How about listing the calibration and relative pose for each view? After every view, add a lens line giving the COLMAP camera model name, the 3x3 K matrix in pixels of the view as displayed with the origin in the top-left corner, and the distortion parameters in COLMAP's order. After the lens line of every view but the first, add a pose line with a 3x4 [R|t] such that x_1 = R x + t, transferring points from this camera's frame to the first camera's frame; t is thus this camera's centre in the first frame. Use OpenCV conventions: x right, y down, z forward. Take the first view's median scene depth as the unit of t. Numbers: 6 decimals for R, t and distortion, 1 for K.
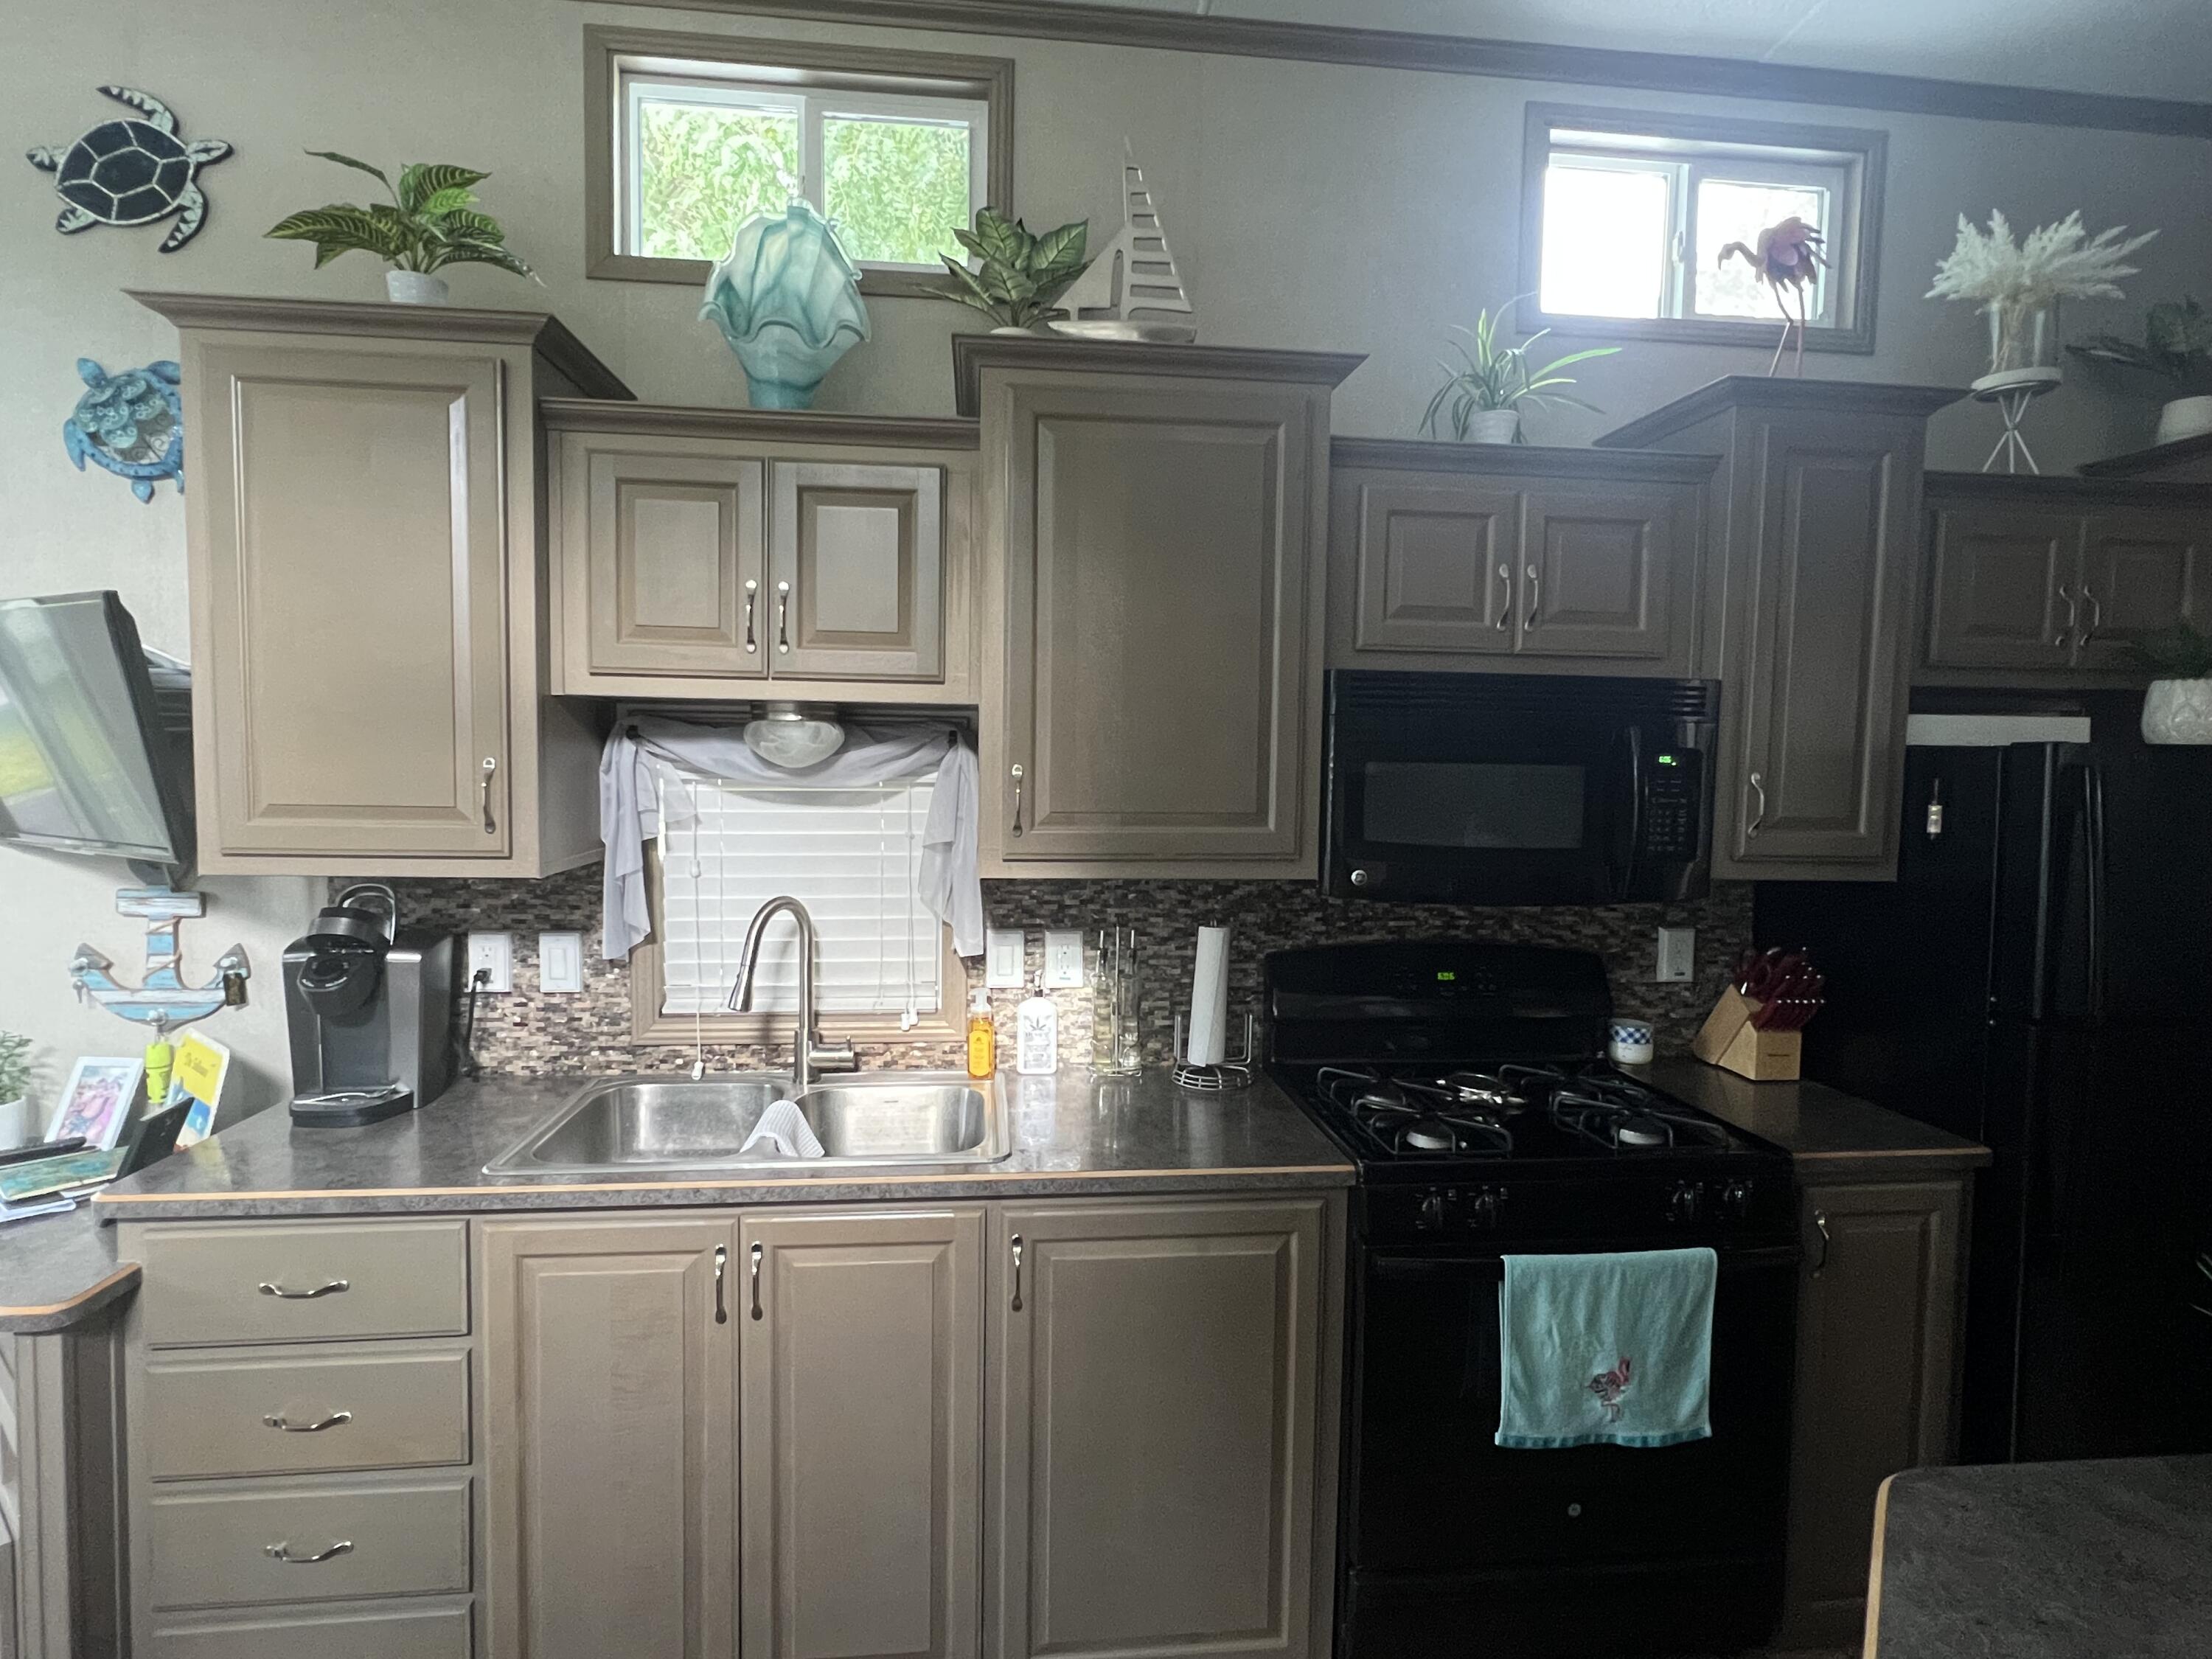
lens RADIAL K [[1130.8, 0, 1108.5], [0, 1130.8, 823.4], [0, 0, 1]] dist [-0.000618, -0.000698]
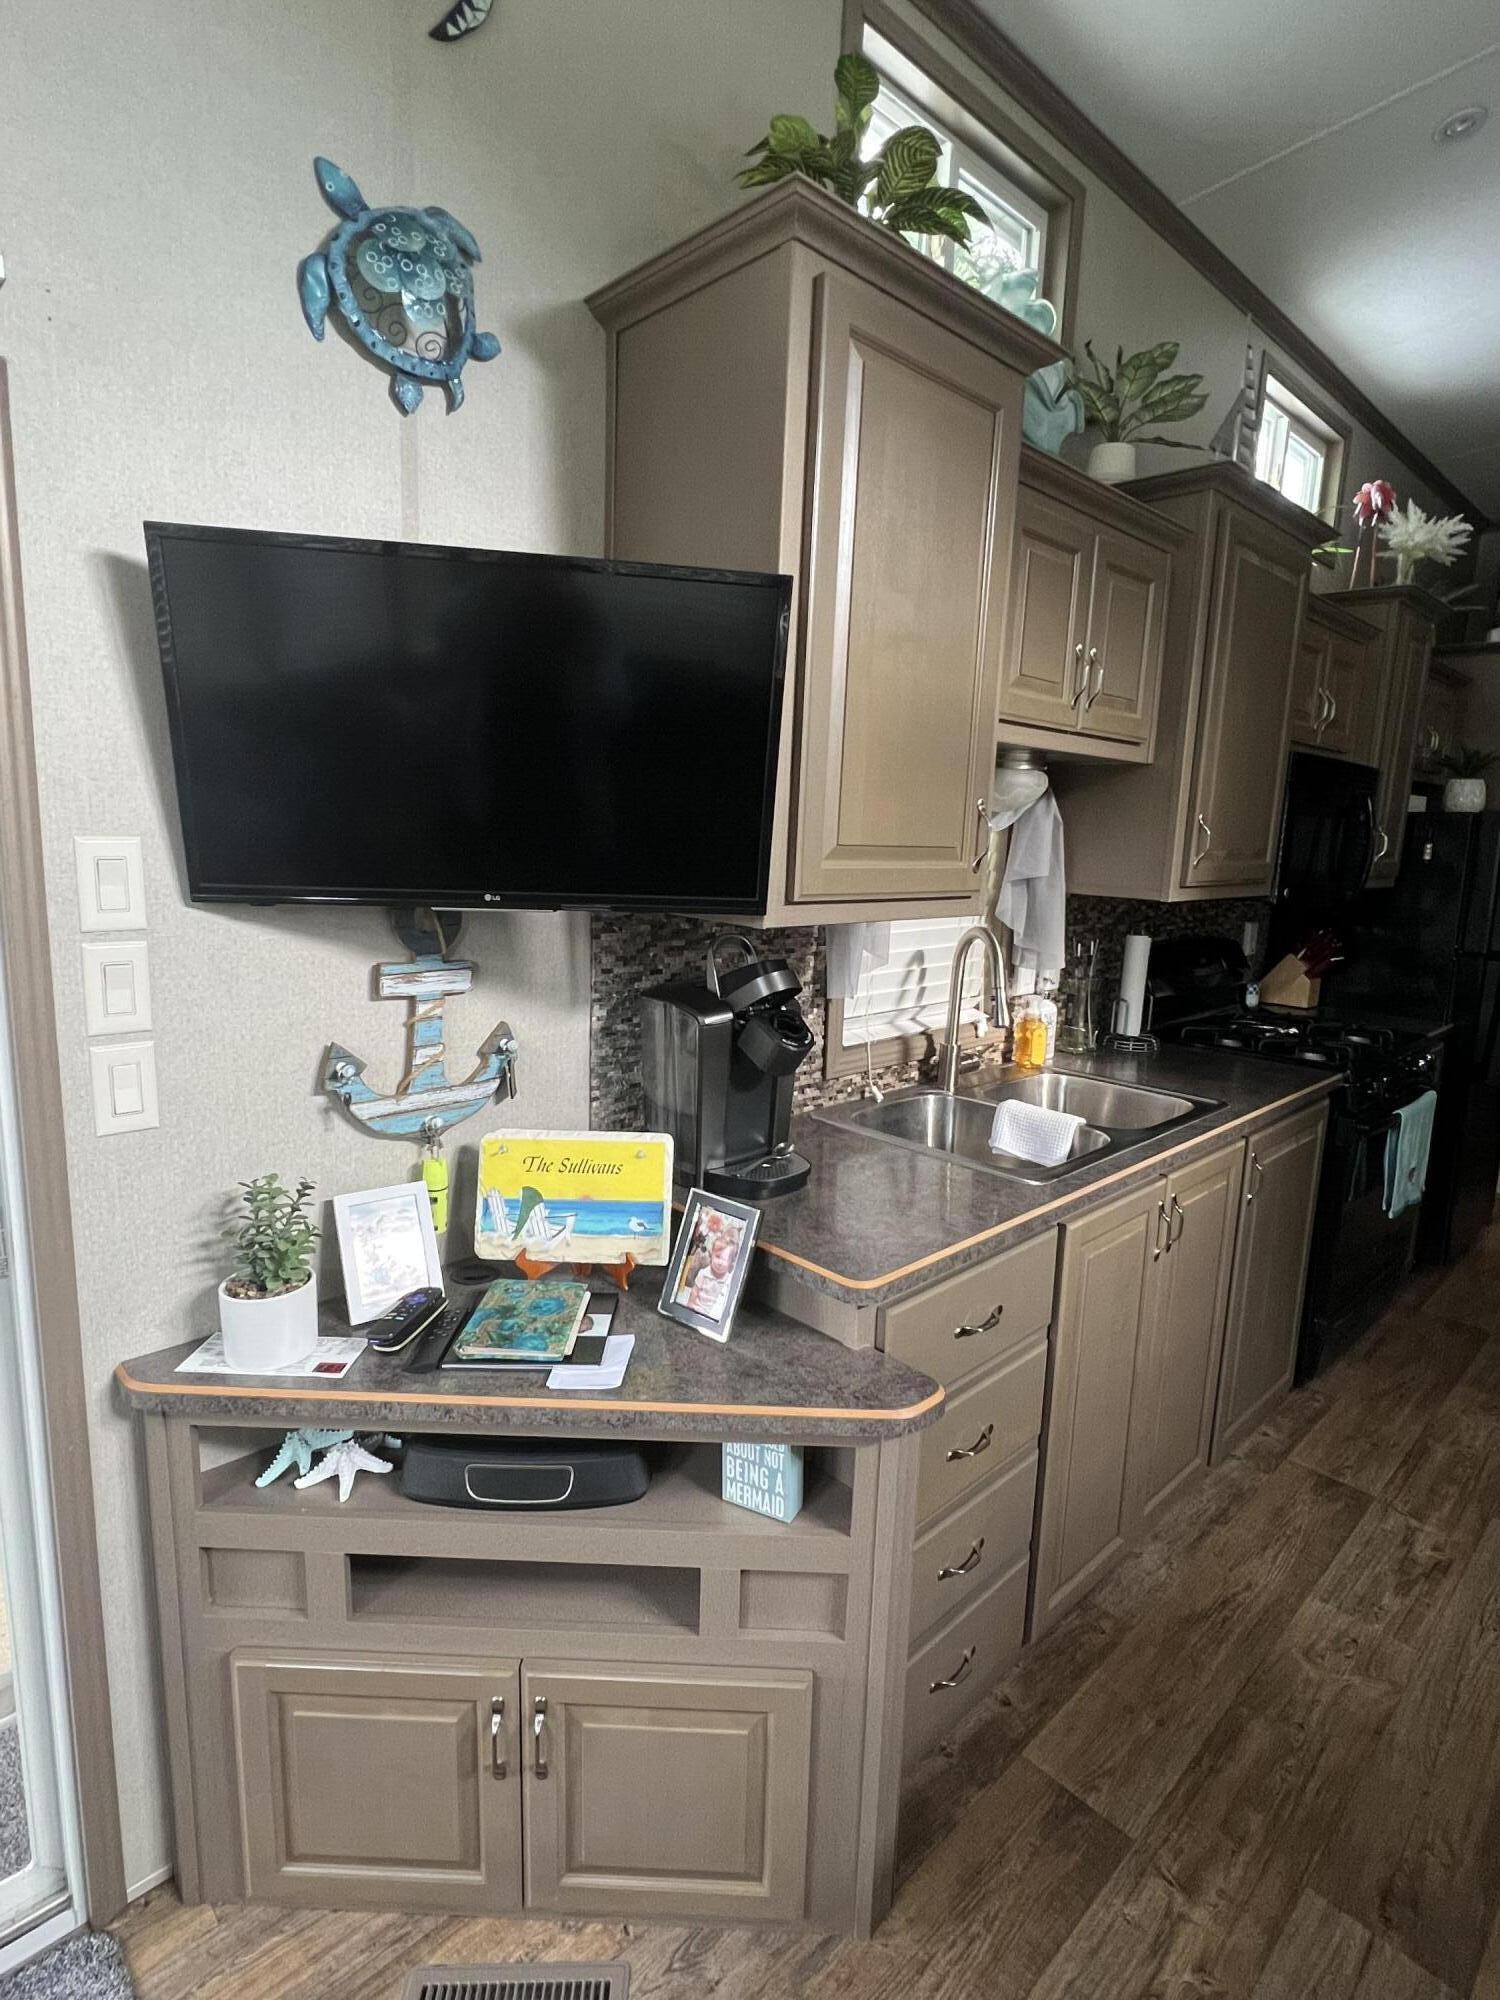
lens RADIAL K [[1012.1, 0, 755.3], [0, 1012.1, 992.2], [0, 0, 1]] dist [-0.002569, -0.000337]
pose [[0.793263, -0.089700, 0.602236, -1.031472], [0.014280, 0.991558, 0.128877, -0.004603], [-0.608712, -0.093634, 0.787847, 0.316743]]
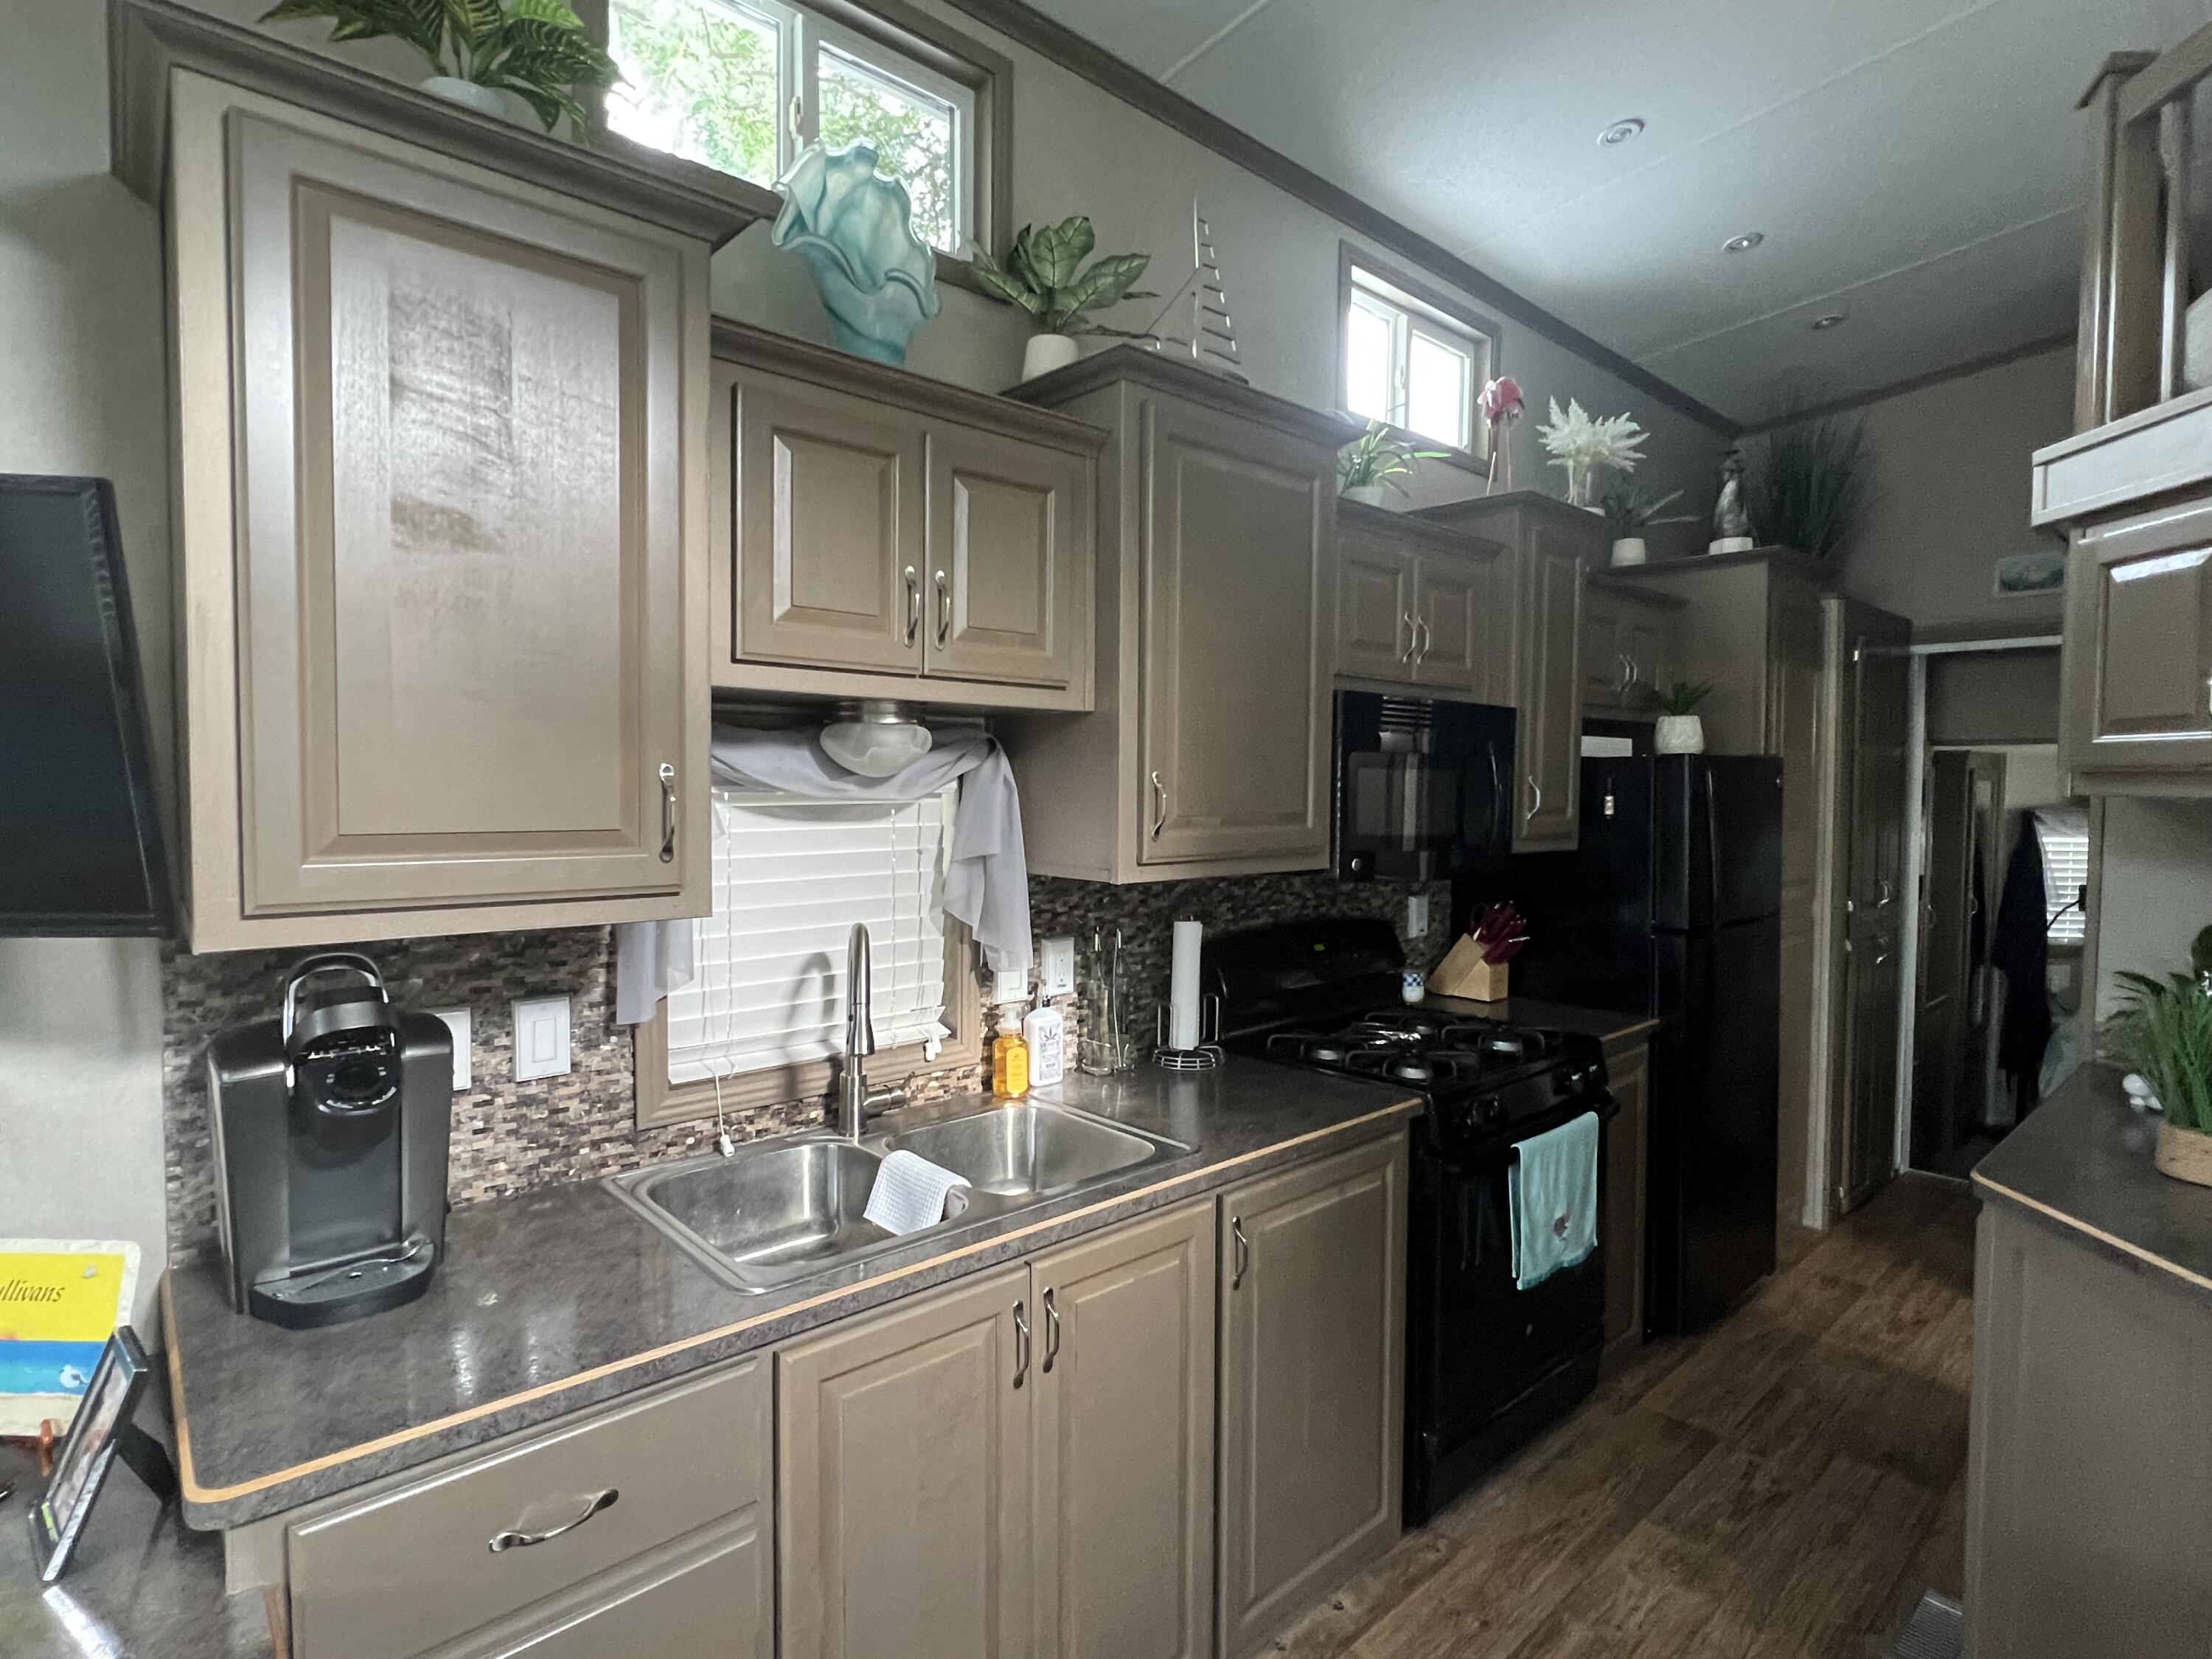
lens RADIAL K [[1119.3, 0, 1099.4], [0, 1119.3, 828.0], [0, 0, 1]] dist [-0.002569, -0.000337]
pose [[0.813058, -0.034008, 0.581188, -0.609684], [0.041793, 0.999126, -0.000003, -0.001810], [-0.580680, 0.024292, 0.813769, 0.172135]]
